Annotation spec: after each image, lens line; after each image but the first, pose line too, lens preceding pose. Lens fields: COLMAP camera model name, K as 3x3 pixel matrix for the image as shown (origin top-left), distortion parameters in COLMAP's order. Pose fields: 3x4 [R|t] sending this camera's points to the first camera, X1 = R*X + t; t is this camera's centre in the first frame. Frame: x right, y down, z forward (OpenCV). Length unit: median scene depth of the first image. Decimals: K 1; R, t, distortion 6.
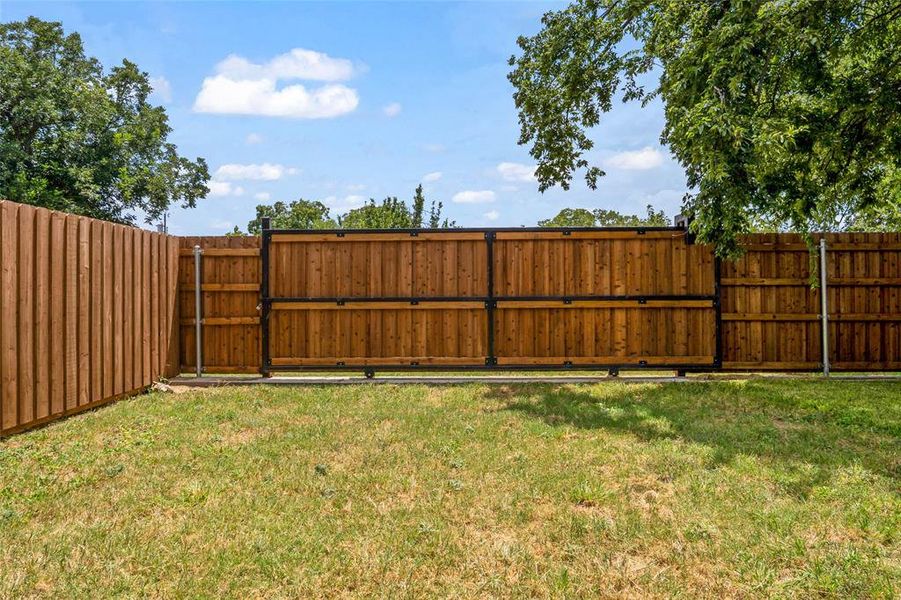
lens RADIAL K [[566.8, 0, 450.5], [0, 566.8, 300.0], [0, 0, 1]] dist [-0.024057, 0.001165]
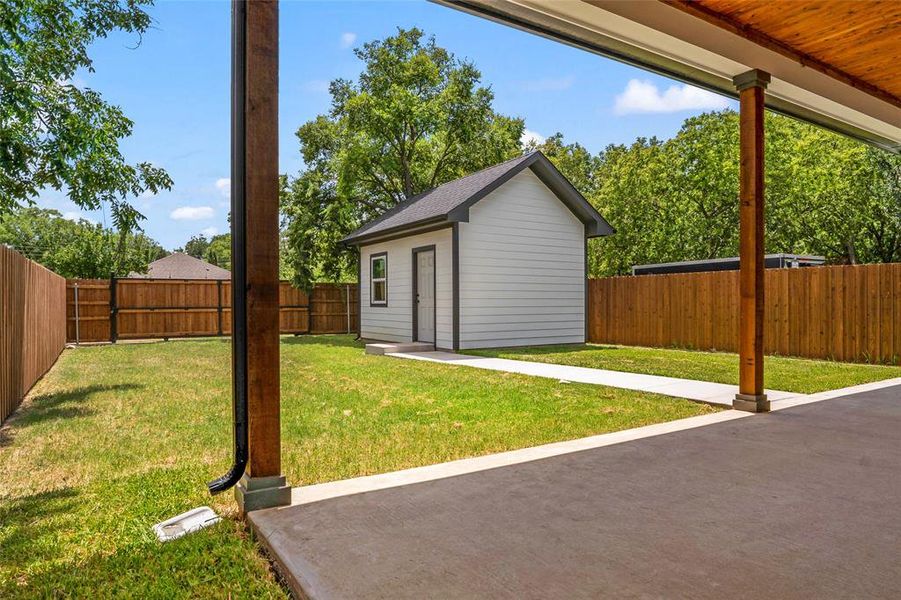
lens RADIAL K [[566.8, 0, 450.5], [0, 566.8, 300.0], [0, 0, 1]] dist [-0.024057, 0.001165]
pose [[0.886510, 0.001538, 0.462708, -0.177263], [0.004949, 0.999906, -0.012805, 0.000985], [-0.462684, 0.013642, 0.886418, -1.663381]]
